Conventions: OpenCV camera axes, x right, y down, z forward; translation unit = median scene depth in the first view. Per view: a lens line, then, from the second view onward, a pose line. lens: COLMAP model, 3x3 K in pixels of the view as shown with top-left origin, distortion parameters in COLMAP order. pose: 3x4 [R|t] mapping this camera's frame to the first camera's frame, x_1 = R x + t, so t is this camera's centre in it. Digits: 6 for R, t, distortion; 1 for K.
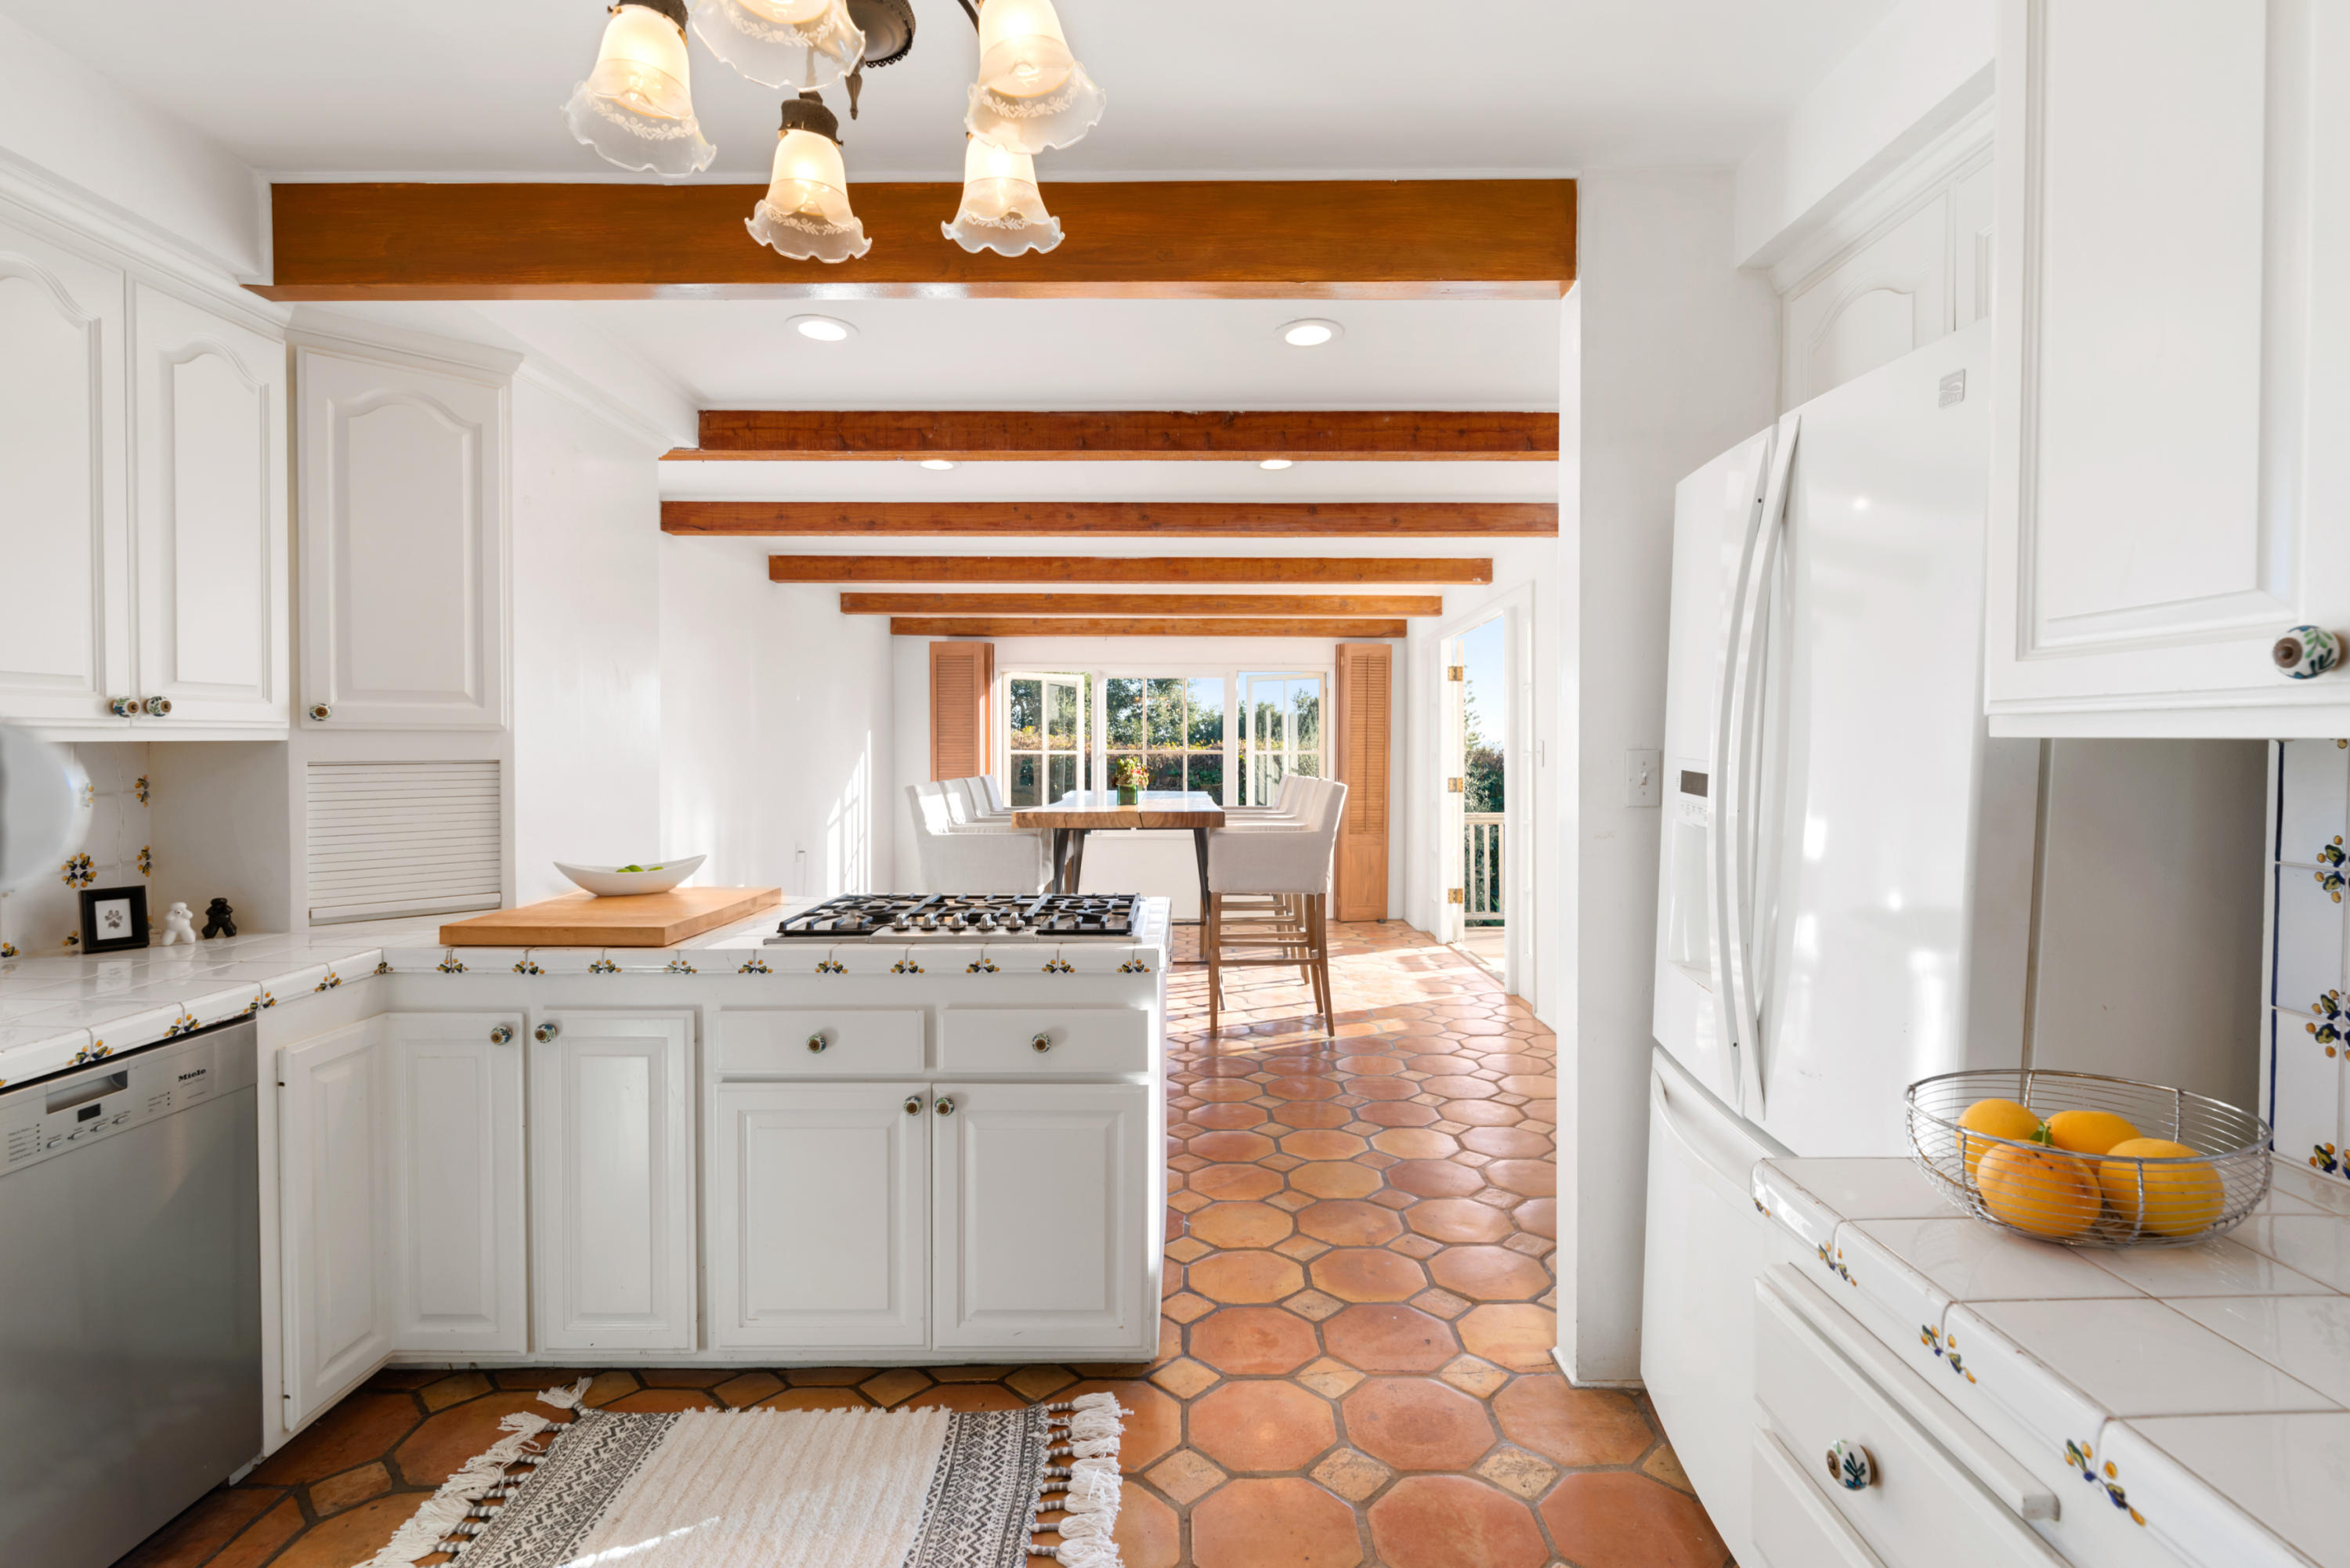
lens RADIAL K [[1144.4, 0, 1180.2], [0, 1144.4, 787.3], [0, 0, 1]] dist [-0.000034, 0.000001]
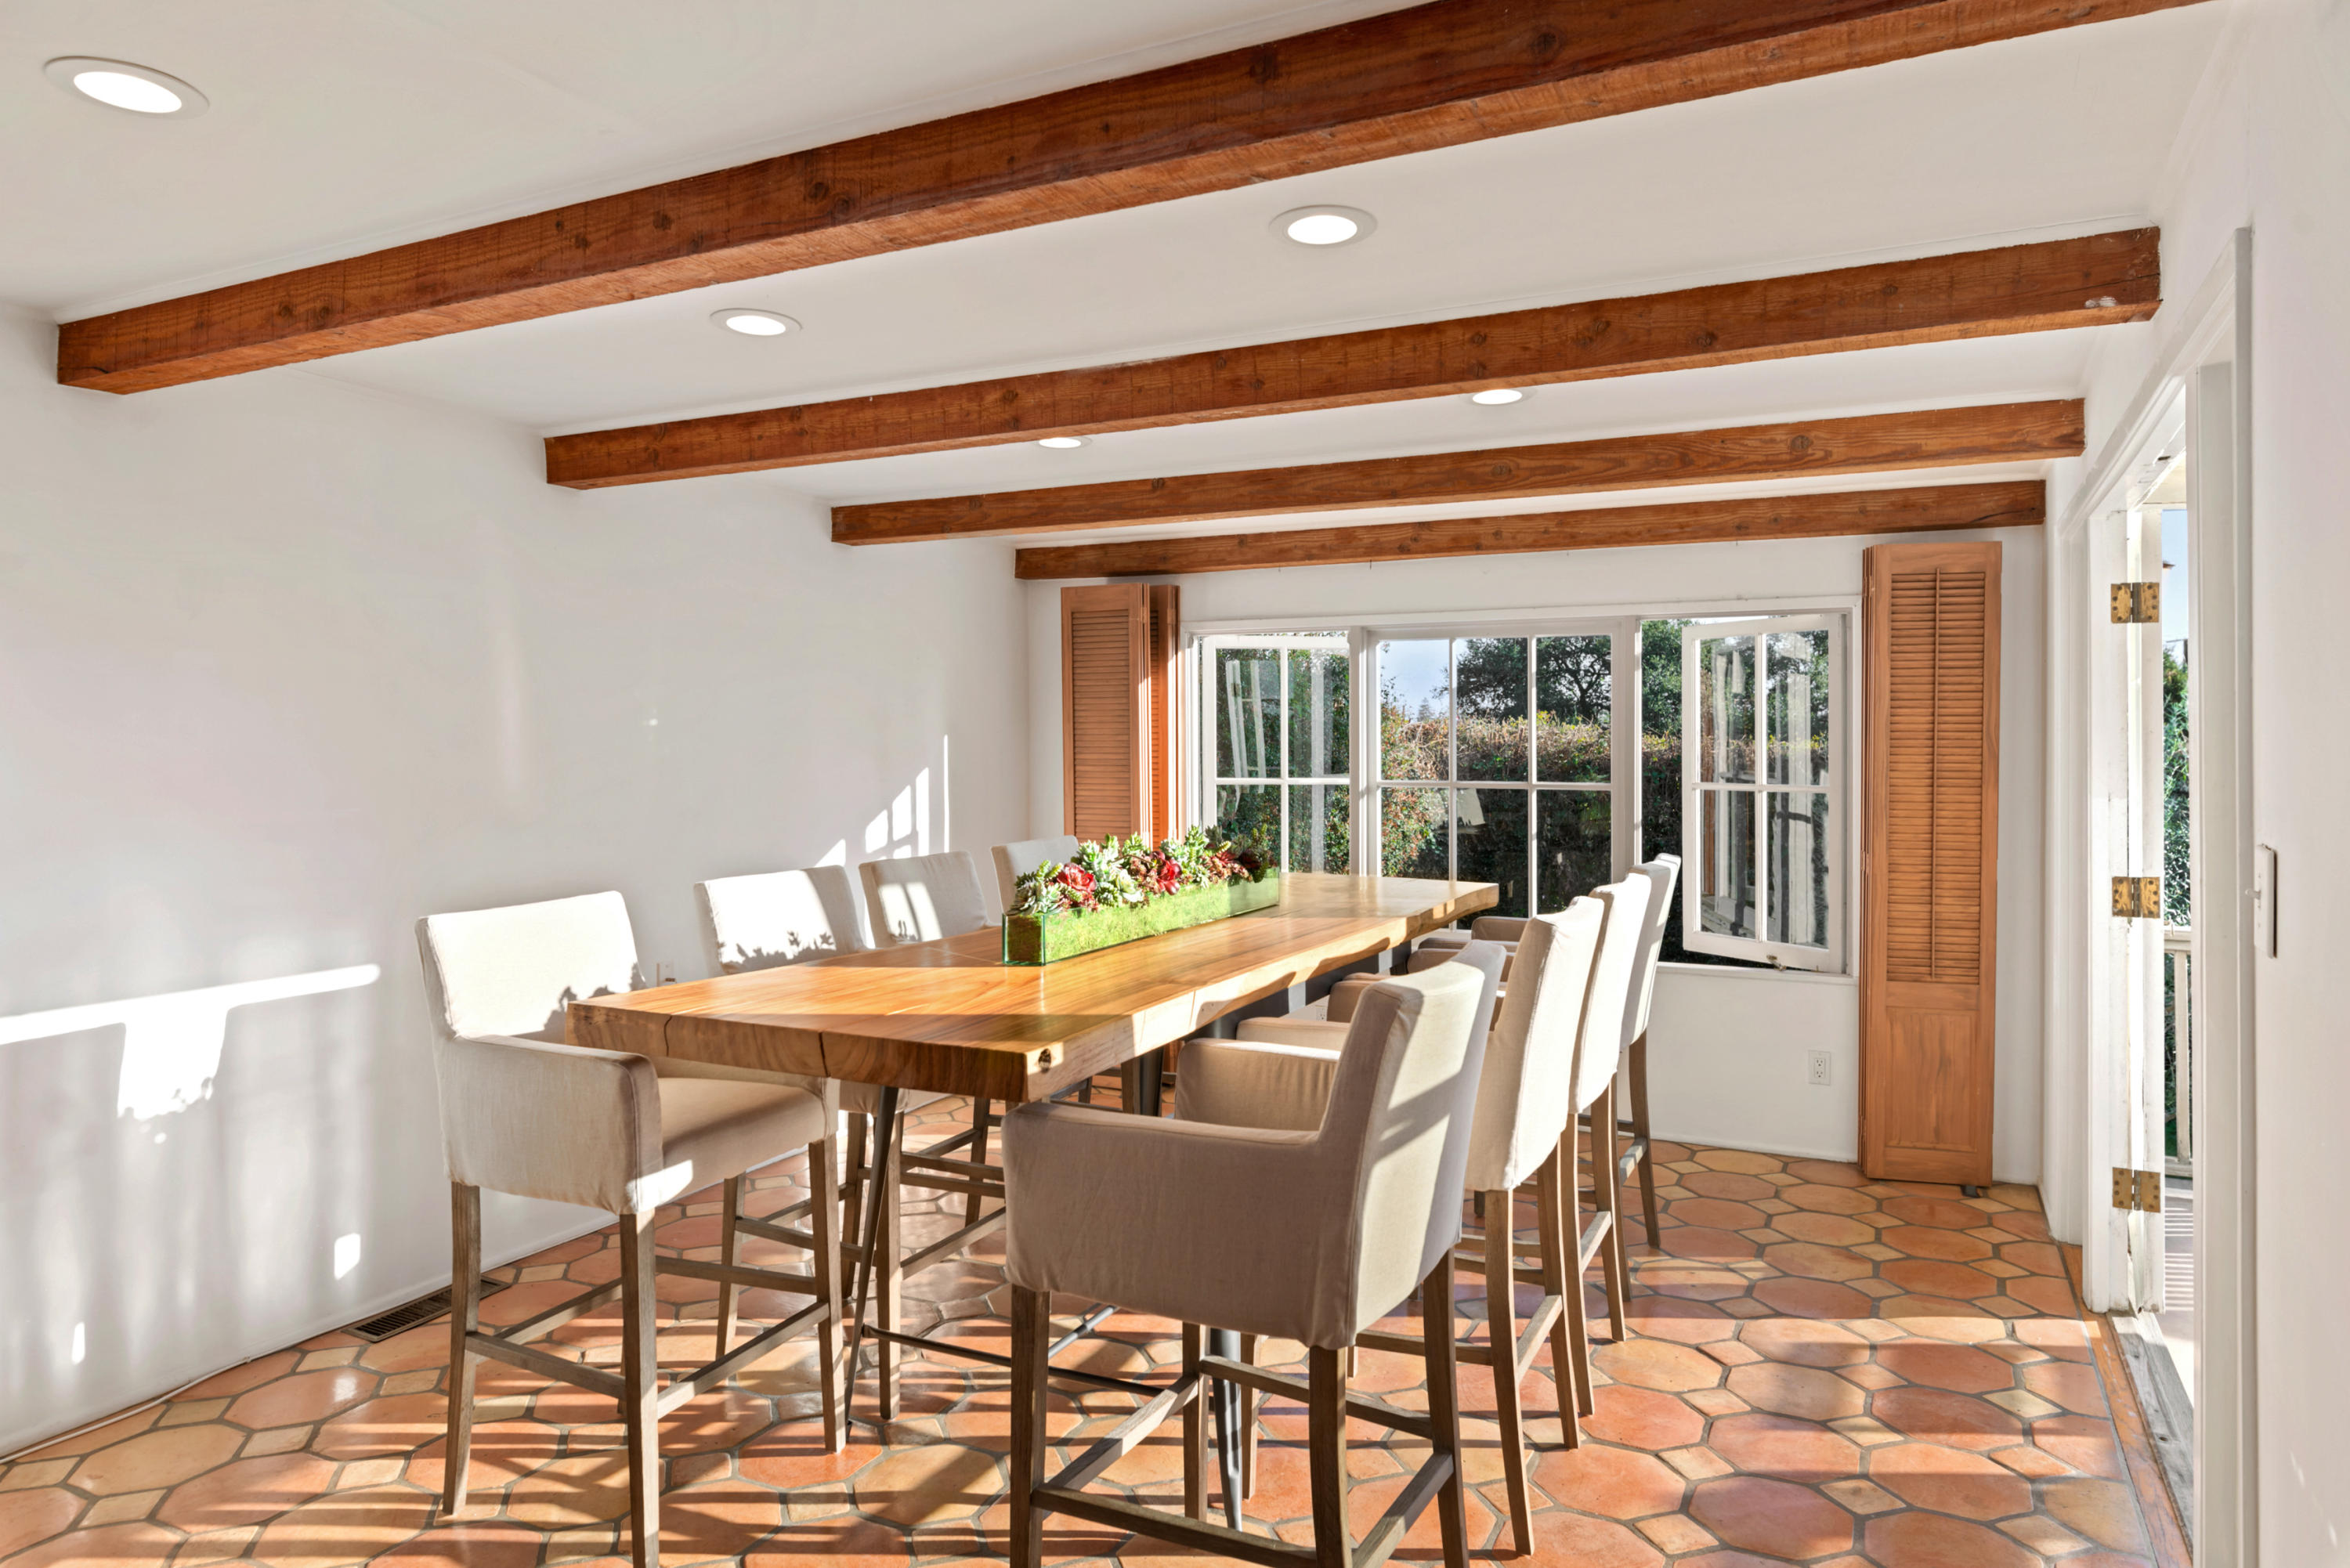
lens RADIAL K [[1459.0, 0, 1175.2], [0, 1459.0, 765.5], [0, 0, 1]] dist [-0.000703, -0.000047]
pose [[0.895269, 0.006151, -0.445484, 0.151182], [-0.009772, 0.999935, -0.005831, -0.035345], [0.445419, 0.009573, 0.895271, 0.378178]]
